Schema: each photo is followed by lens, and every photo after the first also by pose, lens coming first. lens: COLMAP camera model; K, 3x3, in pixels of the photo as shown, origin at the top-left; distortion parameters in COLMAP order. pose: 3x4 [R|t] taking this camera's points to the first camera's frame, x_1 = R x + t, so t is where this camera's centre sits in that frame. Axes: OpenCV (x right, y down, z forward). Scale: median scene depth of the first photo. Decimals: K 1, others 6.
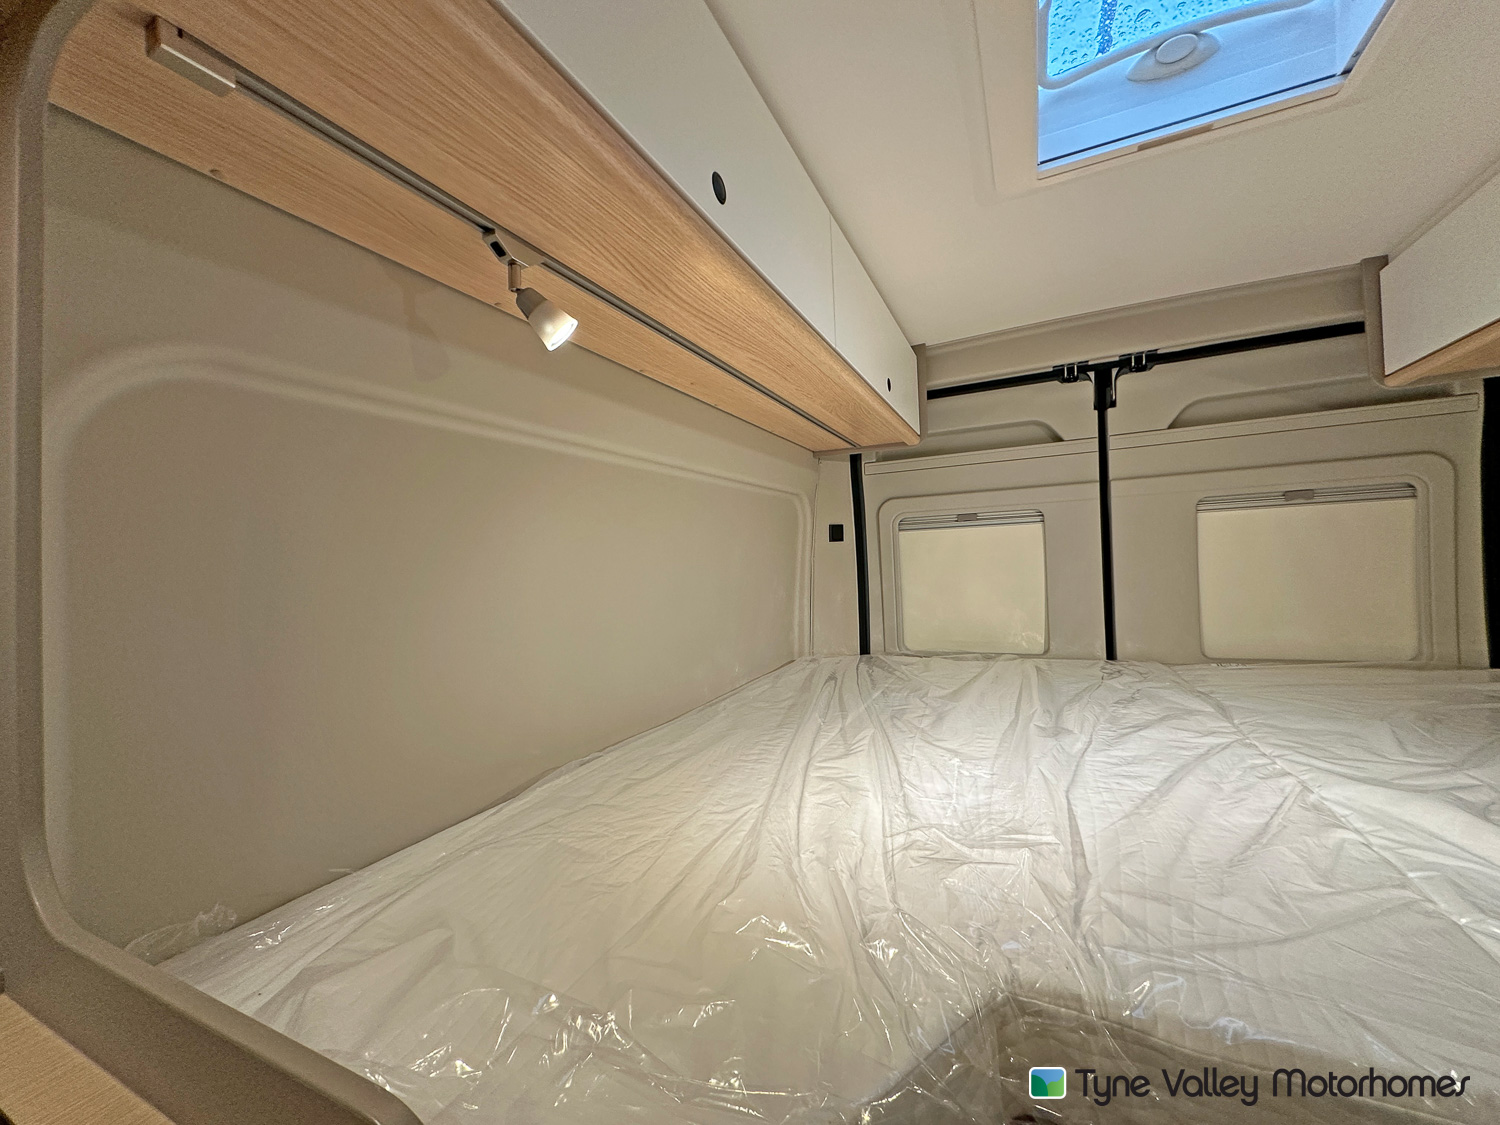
lens RADIAL K [[599.1, 0, 750.1], [0, 599.1, 560.7], [0, 0, 1]] dist [0.000172, 0.000121]
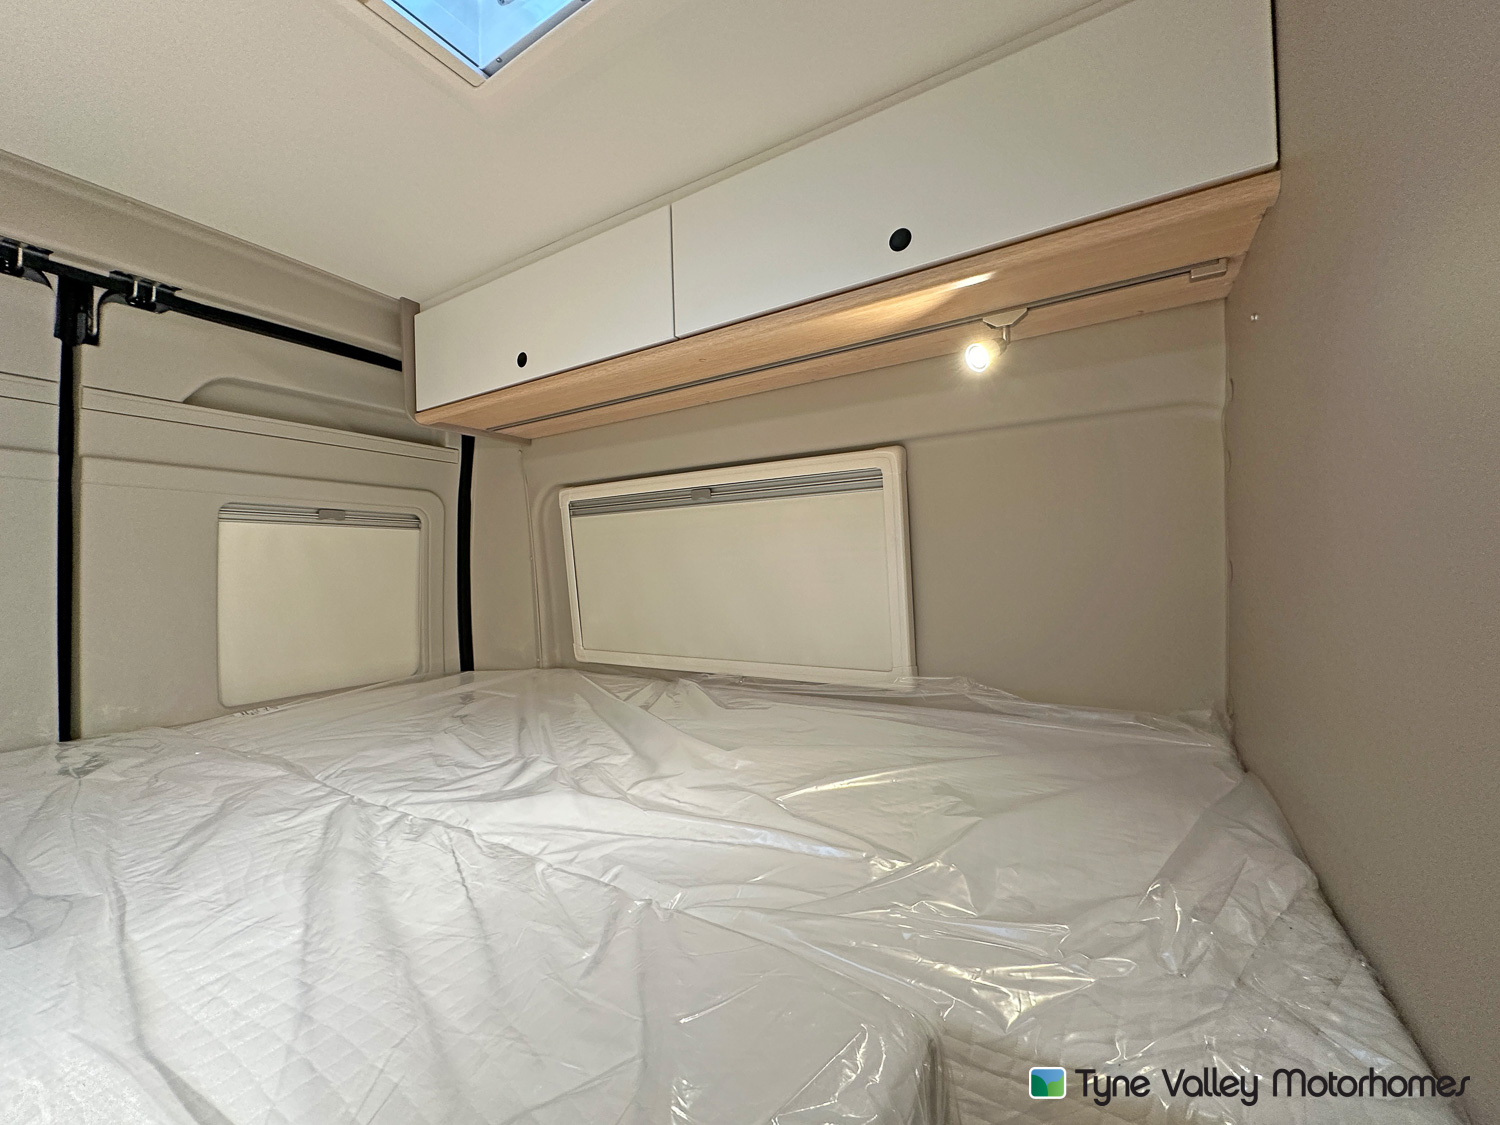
lens RADIAL K [[599.1, 0, 748.7], [0, 599.1, 561.5], [0, 0, 1]] dist [0.000172, 0.000121]
pose [[0.106665, 0.054461, 0.992802, 0.071941], [0.012757, 0.998342, -0.056135, 0.034908], [-0.994213, 0.018653, 0.105793, 0.332664]]
